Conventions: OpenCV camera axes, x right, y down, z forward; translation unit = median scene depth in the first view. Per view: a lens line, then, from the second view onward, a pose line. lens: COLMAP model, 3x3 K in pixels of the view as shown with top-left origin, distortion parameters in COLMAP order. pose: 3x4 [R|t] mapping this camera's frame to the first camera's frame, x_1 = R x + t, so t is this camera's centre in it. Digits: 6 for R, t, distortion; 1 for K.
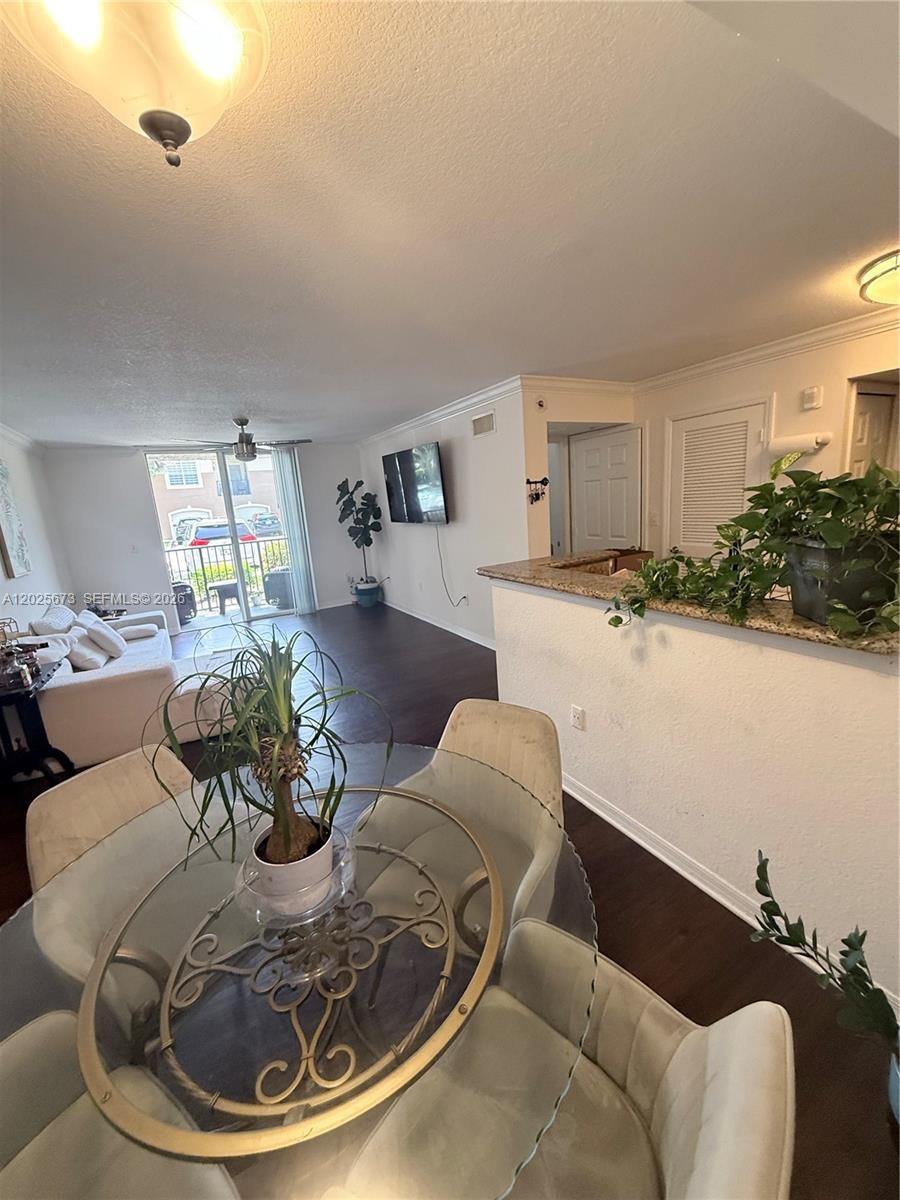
lens RADIAL K [[478.5, 0, 452.2], [0, 478.5, 600.3], [0, 0, 1]] dist [-0.000648, 0.000071]
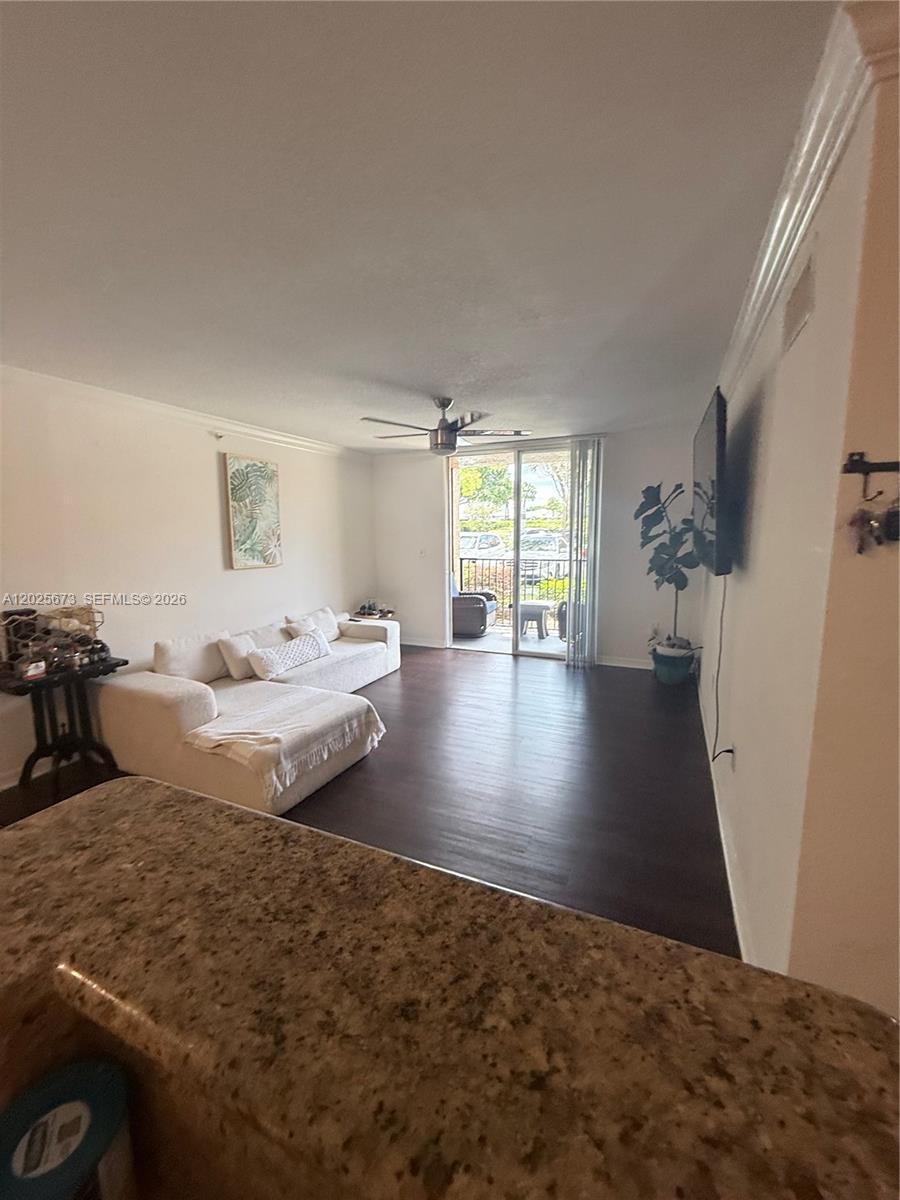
lens RADIAL K [[478.5, 0, 447.0], [0, 478.5, 598.0], [0, 0, 1]] dist [-0.000648, 0.000071]
pose [[0.585565, 0.181109, -0.790135, 0.186590], [-0.201748, 0.976612, 0.074338, -0.118999], [0.785119, 0.115879, 0.608408, 0.528931]]
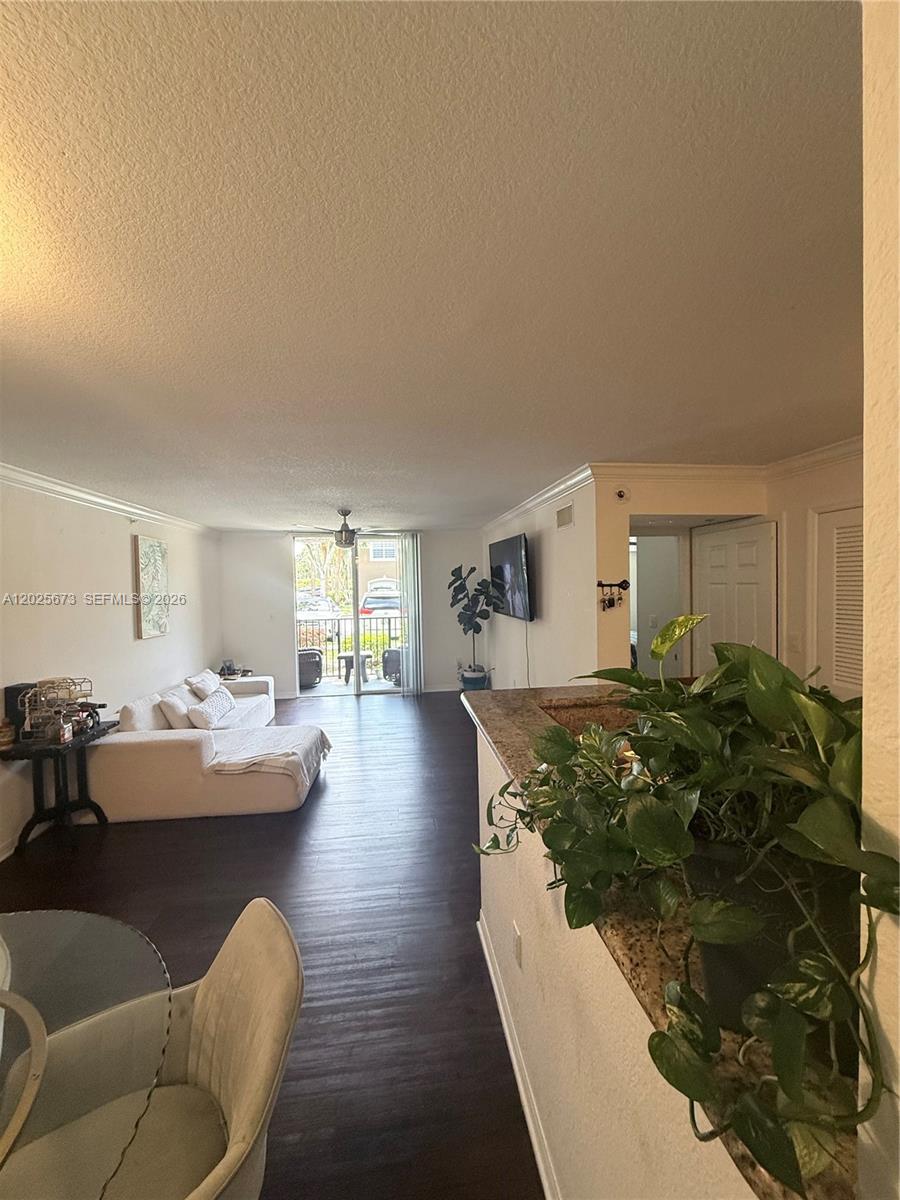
lens RADIAL K [[478.5, 0, 451.0], [0, 478.5, 598.0], [0, 0, 1]] dist [-0.000648, 0.000071]
pose [[0.924467, 0.067280, -0.375279, 0.178190], [-0.127192, 0.982341, -0.137213, -0.060120], [0.359420, 0.174582, 0.916700, 0.119199]]
